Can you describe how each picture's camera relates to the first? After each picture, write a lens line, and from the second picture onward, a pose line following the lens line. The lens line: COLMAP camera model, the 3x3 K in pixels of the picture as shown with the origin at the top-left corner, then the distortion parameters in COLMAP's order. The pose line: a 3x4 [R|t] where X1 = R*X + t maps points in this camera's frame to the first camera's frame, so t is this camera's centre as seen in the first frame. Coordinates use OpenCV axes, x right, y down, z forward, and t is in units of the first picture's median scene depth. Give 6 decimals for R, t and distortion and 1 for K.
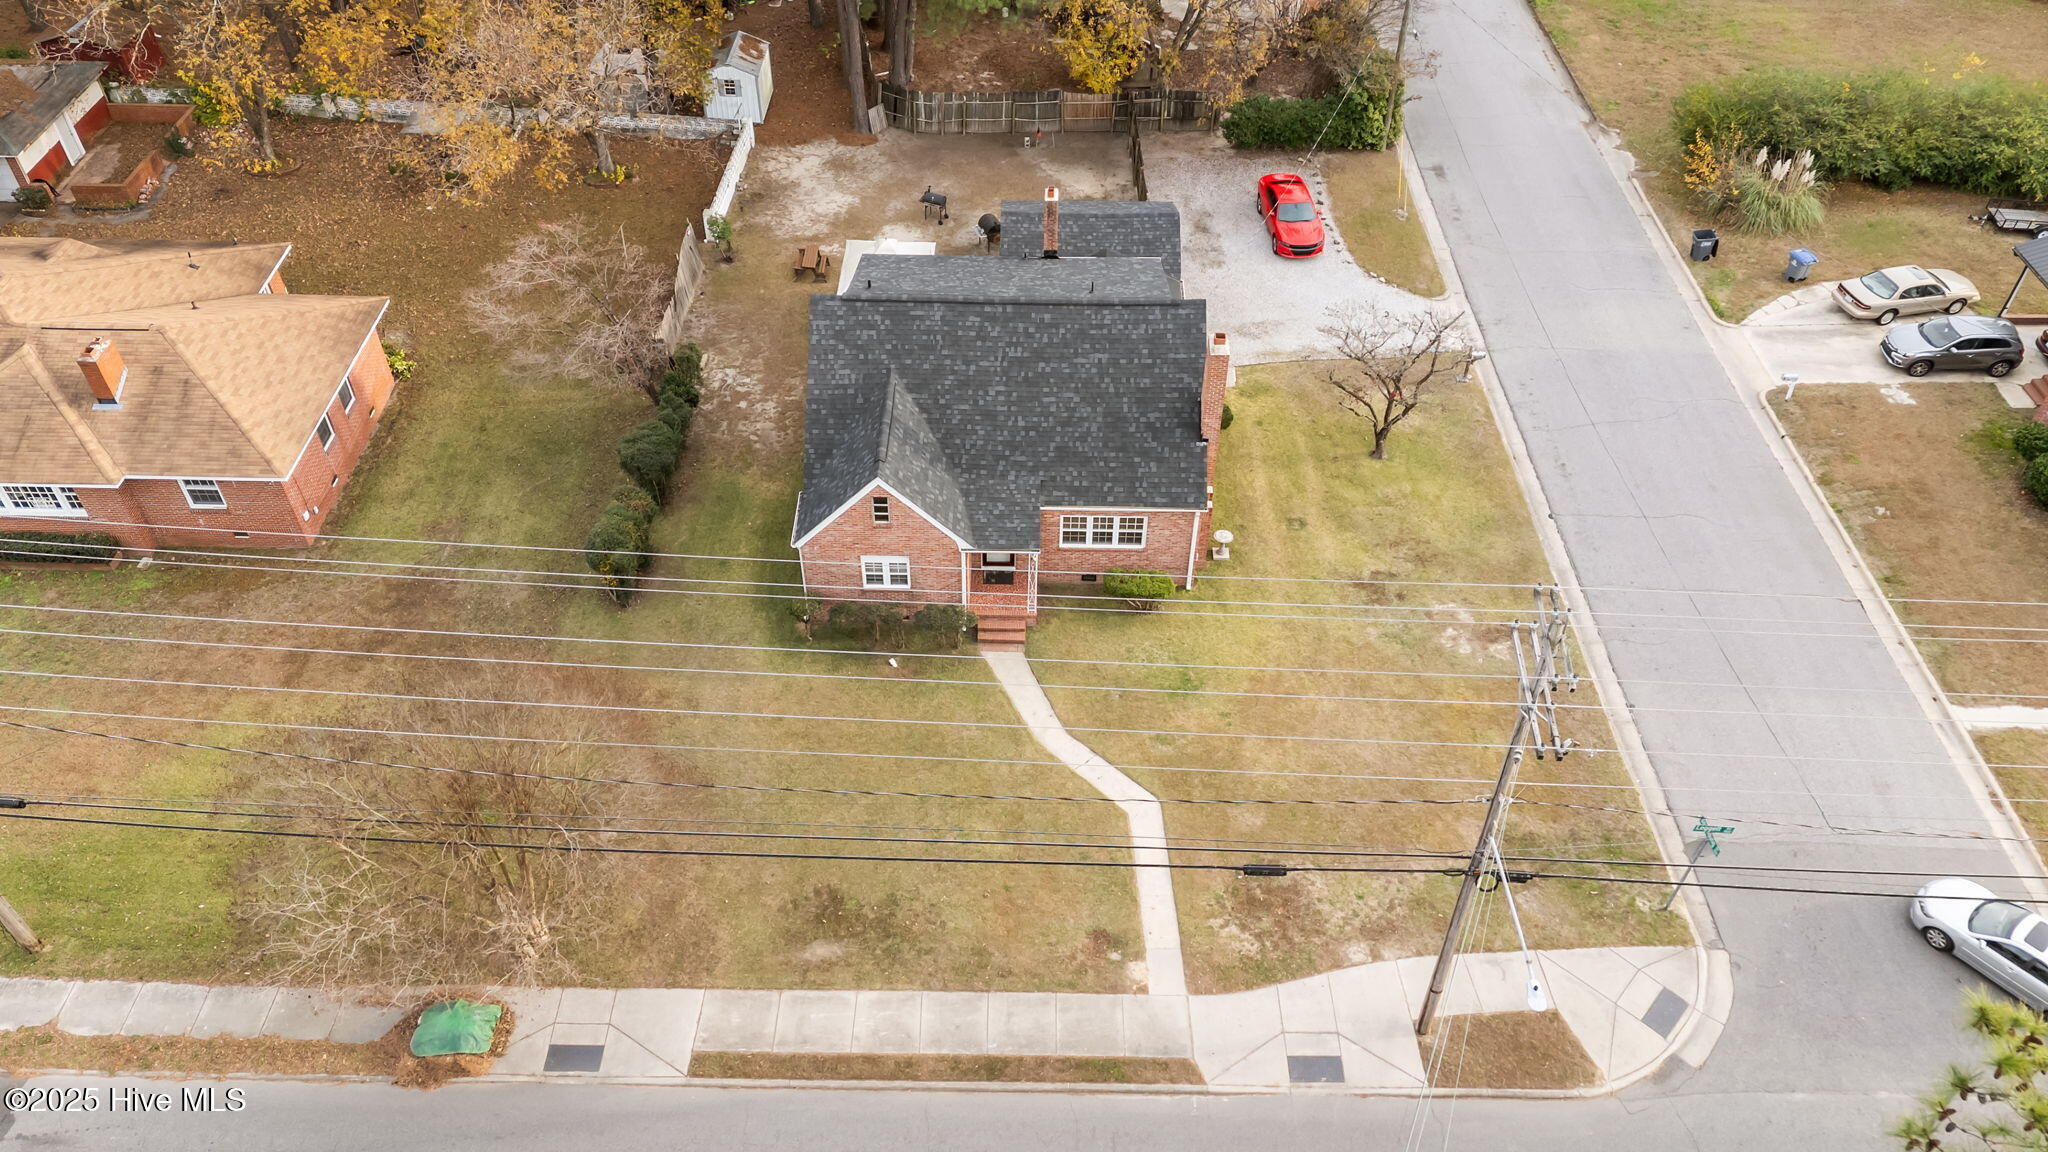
lens RADIAL K [[1500.8, 0, 1018.9], [0, 1500.8, 571.8], [0, 0, 1]] dist [0.079023, -0.063432]
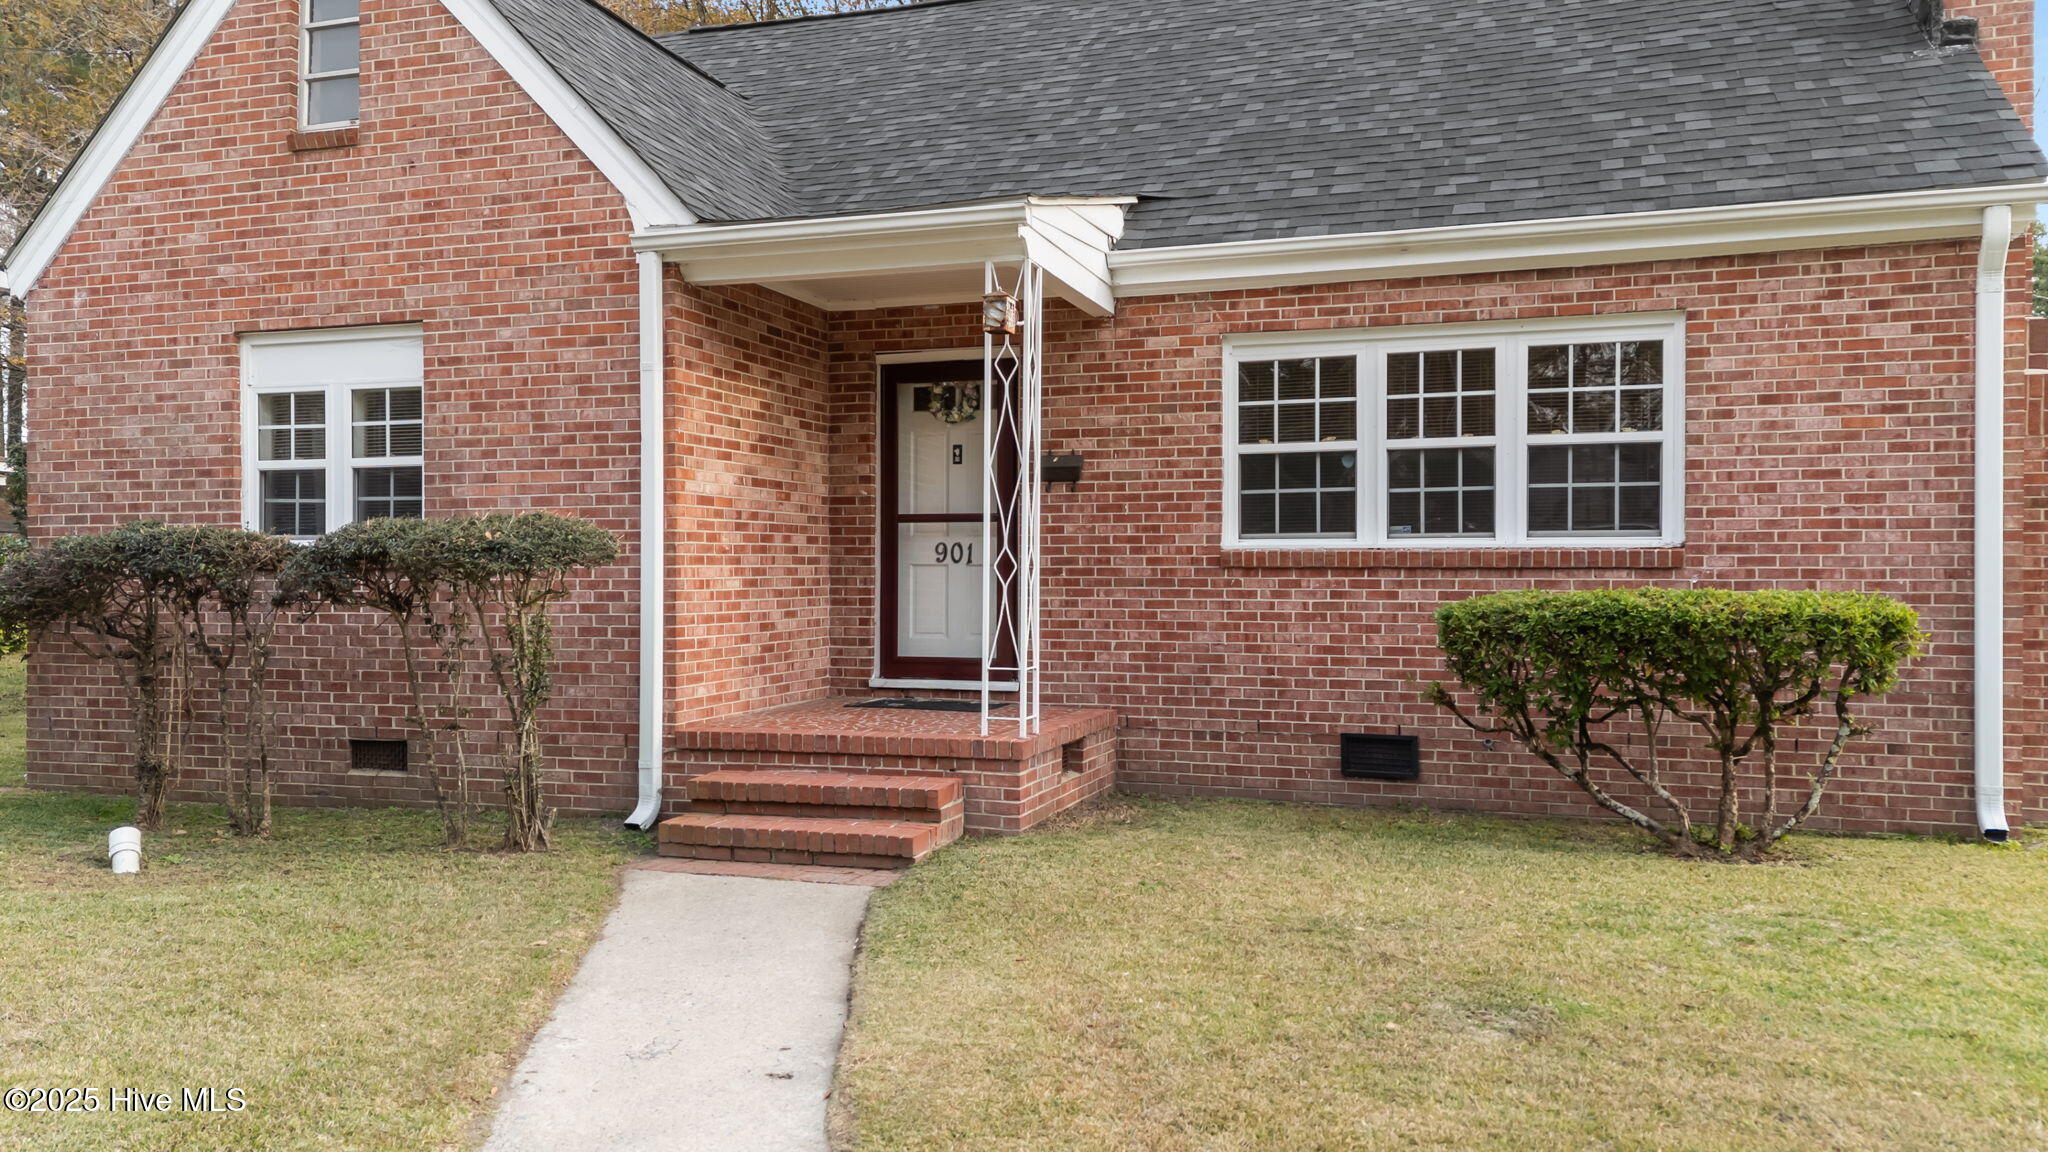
lens RADIAL K [[1500.8, 0, 1023.5], [0, 1500.8, 580.7], [0, 0, 1]] dist [0.079023, -0.063432]
pose [[0.953365, -0.005518, -0.301769, 0.063874], [-0.204417, 0.723793, -0.659043, 0.129324], [0.222055, 0.689996, 0.688911, 0.866441]]
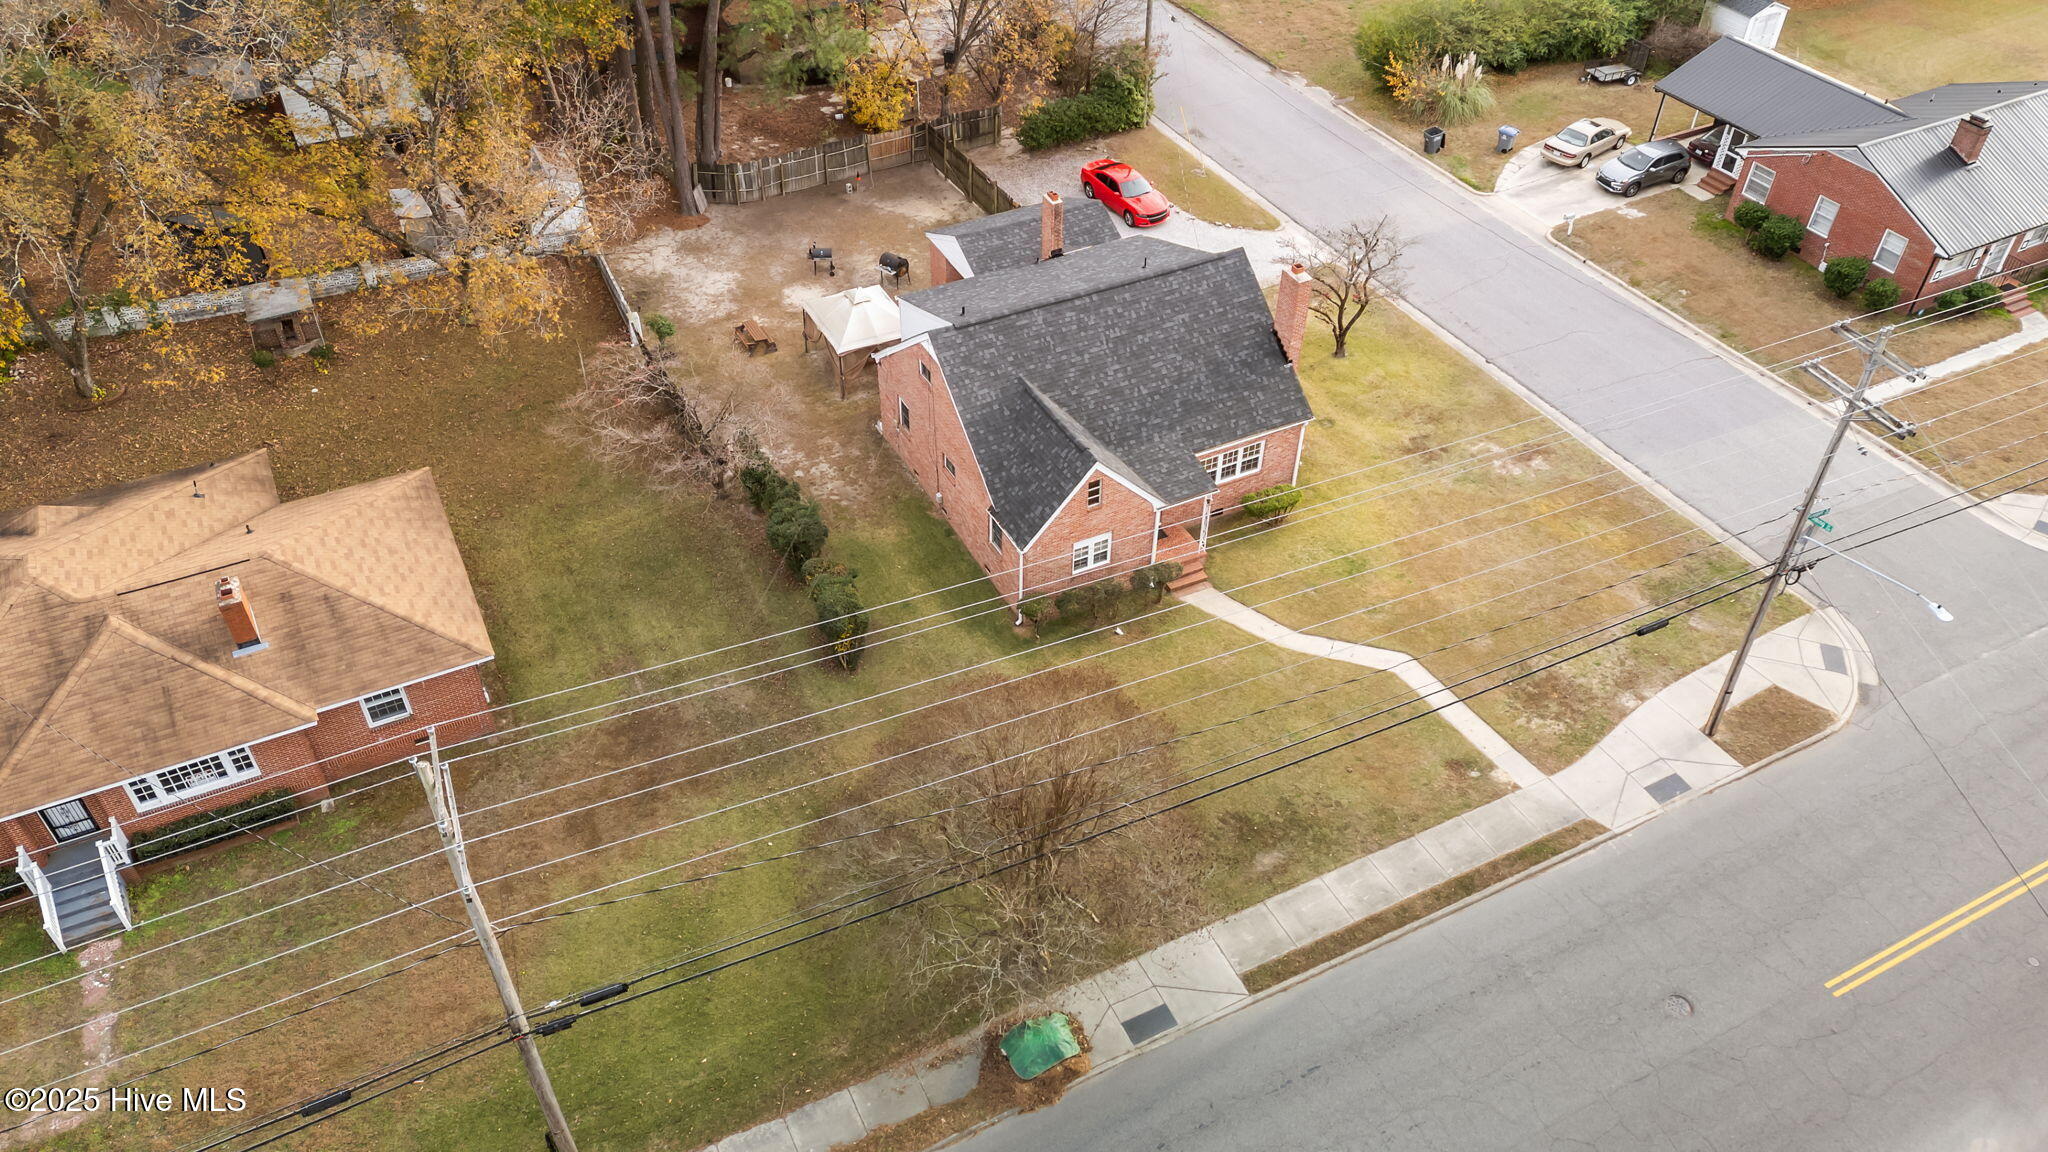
lens RADIAL K [[1500.8, 0, 1024.7], [0, 1500.8, 574.2], [0, 0, 1]] dist [0.079023, -0.063432]
pose [[0.884934, -0.308203, 0.349146, -0.500917], [0.320052, 0.947075, 0.024821, -0.026911], [-0.338317, 0.089780, 0.936740, 0.003300]]
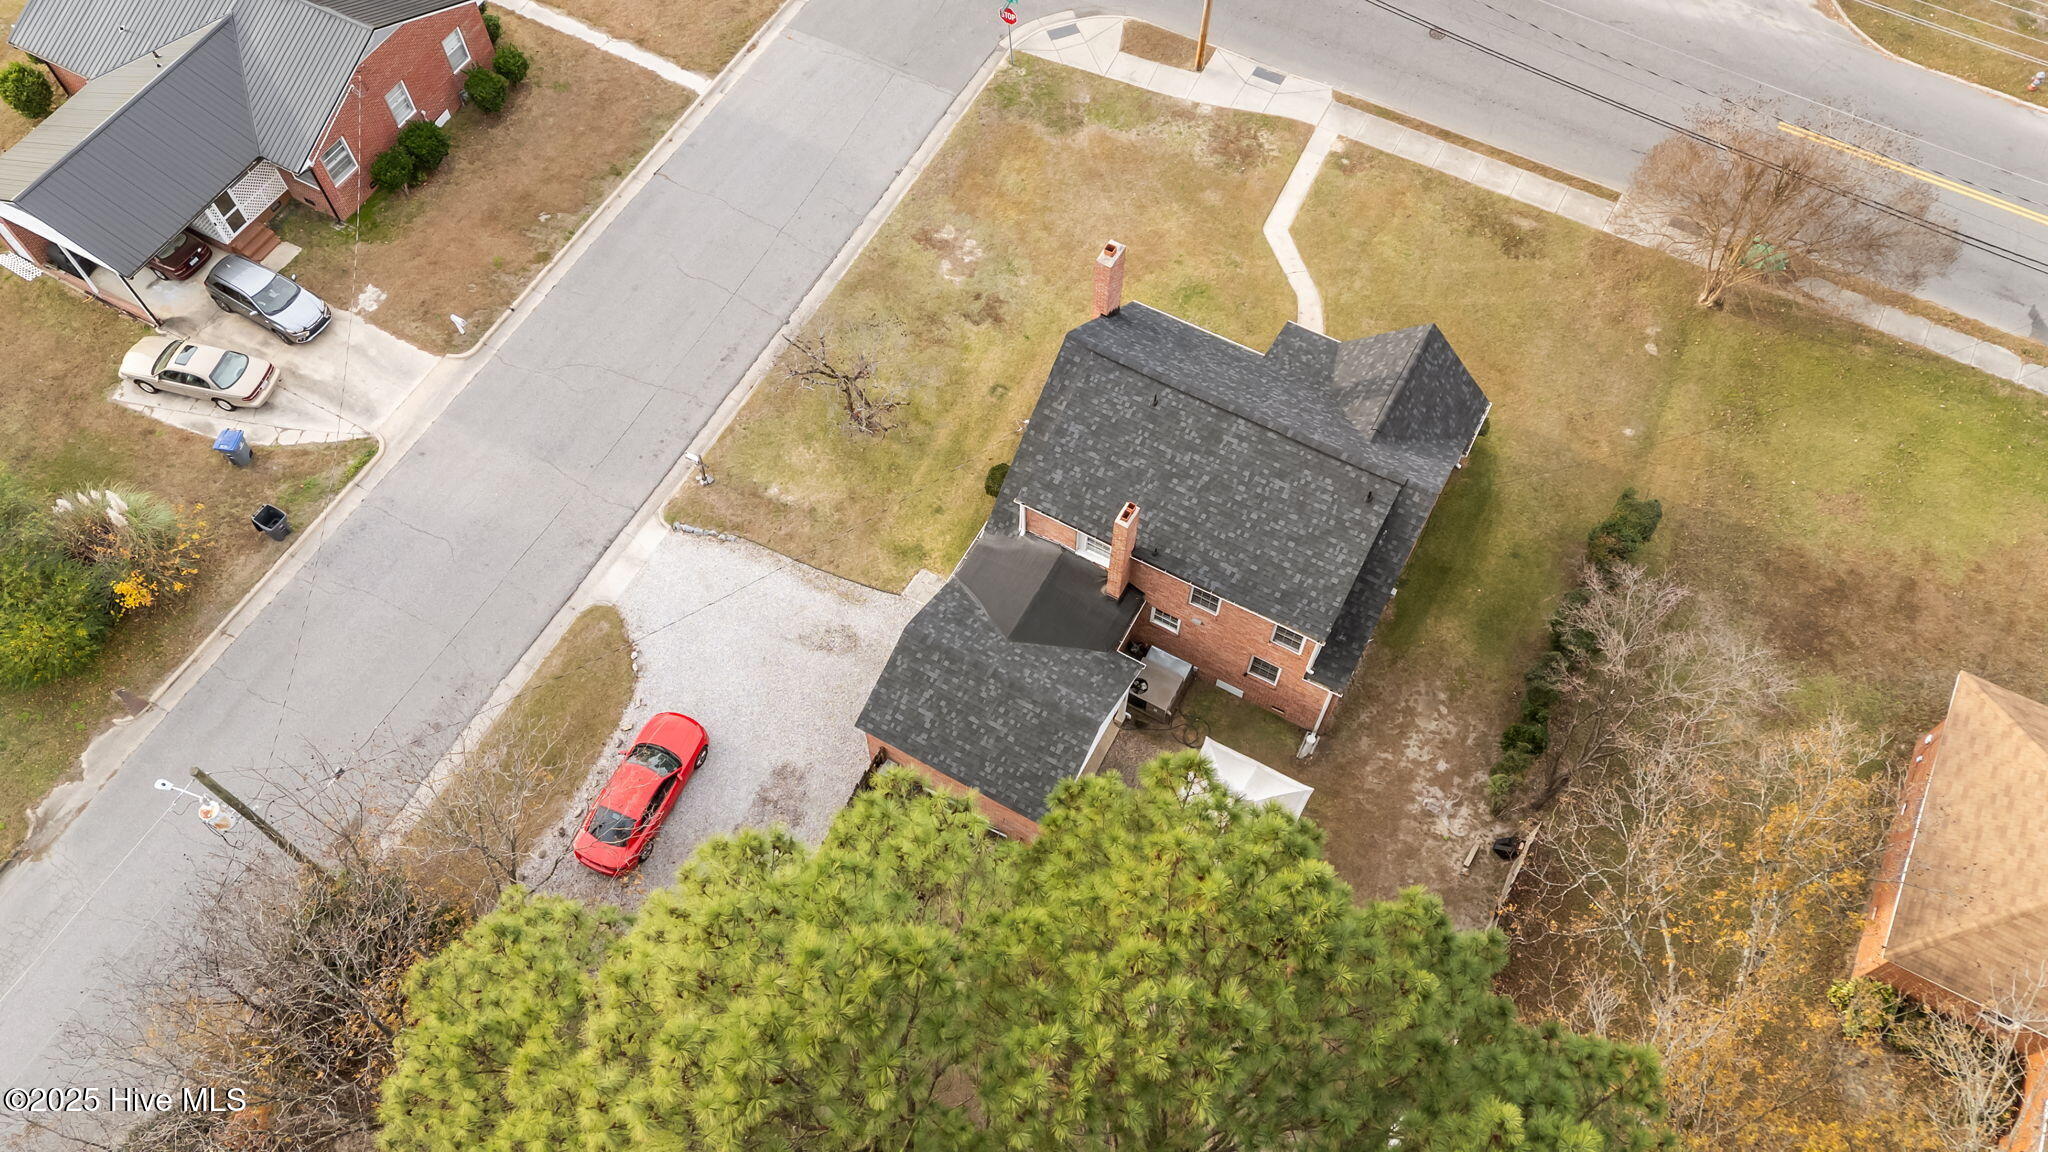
lens RADIAL K [[1500.8, 0, 1021.2], [0, 1500.8, 581.8], [0, 0, 1]] dist [0.079023, -0.063432]
pose [[-0.883884, -0.413001, 0.219499, -0.137400], [0.310638, -0.167540, 0.935647, -1.162669], [-0.349648, 0.895187, 0.276379, 0.885797]]
